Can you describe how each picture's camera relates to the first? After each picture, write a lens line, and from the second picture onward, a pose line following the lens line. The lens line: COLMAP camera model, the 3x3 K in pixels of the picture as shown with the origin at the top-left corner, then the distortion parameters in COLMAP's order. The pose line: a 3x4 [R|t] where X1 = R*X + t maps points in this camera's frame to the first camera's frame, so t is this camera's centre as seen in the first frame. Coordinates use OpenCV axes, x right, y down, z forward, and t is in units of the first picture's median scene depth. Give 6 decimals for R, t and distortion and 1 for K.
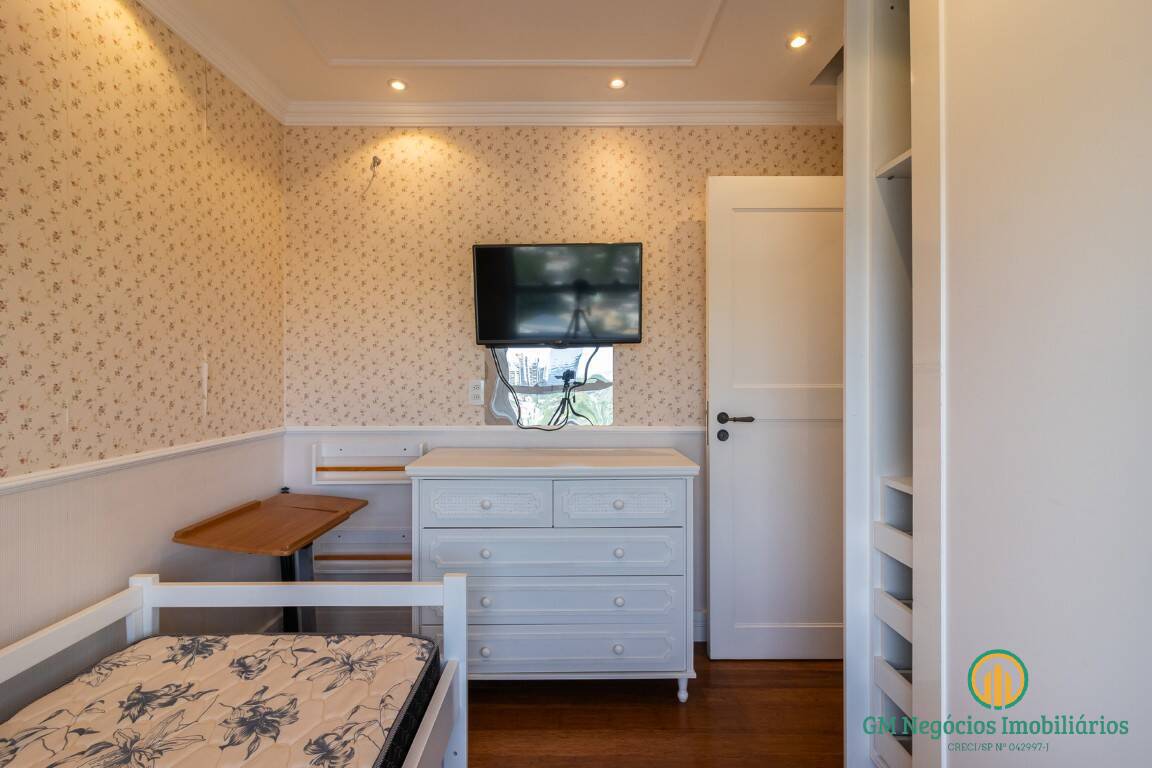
lens RADIAL K [[534.2, 0, 573.0], [0, 534.2, 375.9], [0, 0, 1]] dist [0.005357, -0.001060]
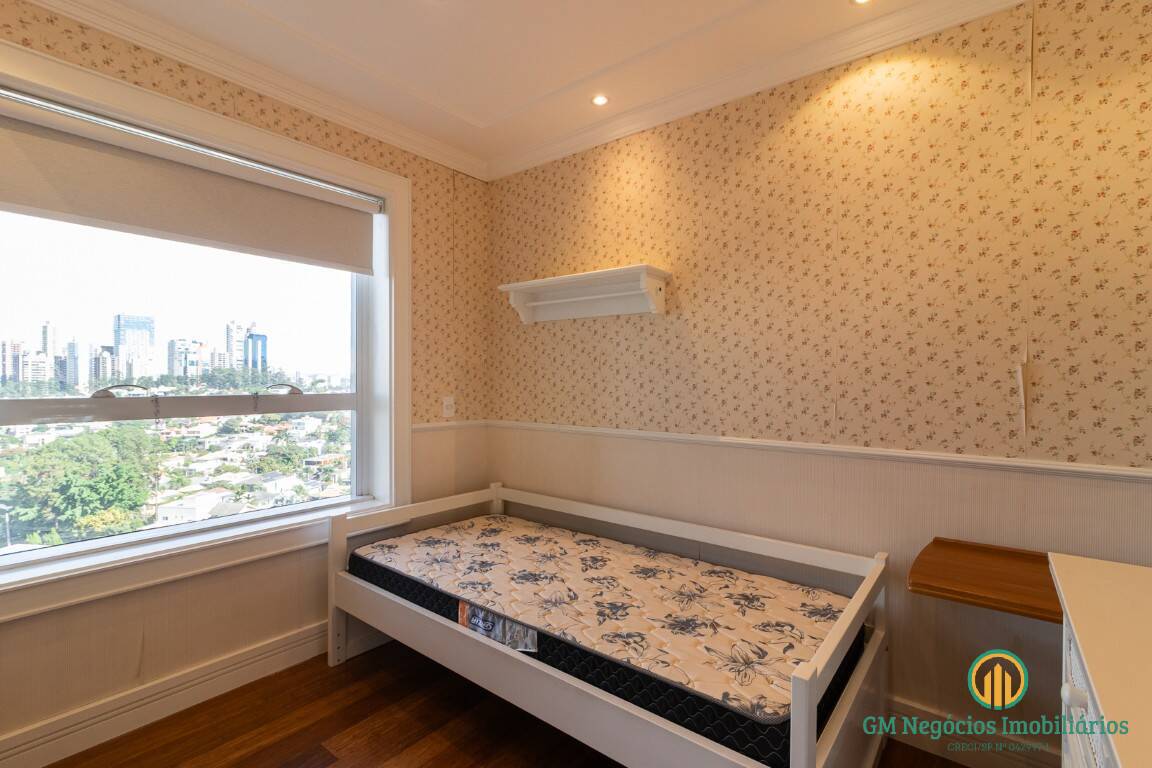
lens RADIAL K [[534.2, 0, 575.7], [0, 534.2, 385.0], [0, 0, 1]] dist [0.005357, -0.001060]
pose [[-0.638416, -0.001007, -0.769691, 0.595734], [-0.010915, 0.999910, 0.007746, 0.010684], [0.769614, 0.013346, -0.638370, 1.466213]]
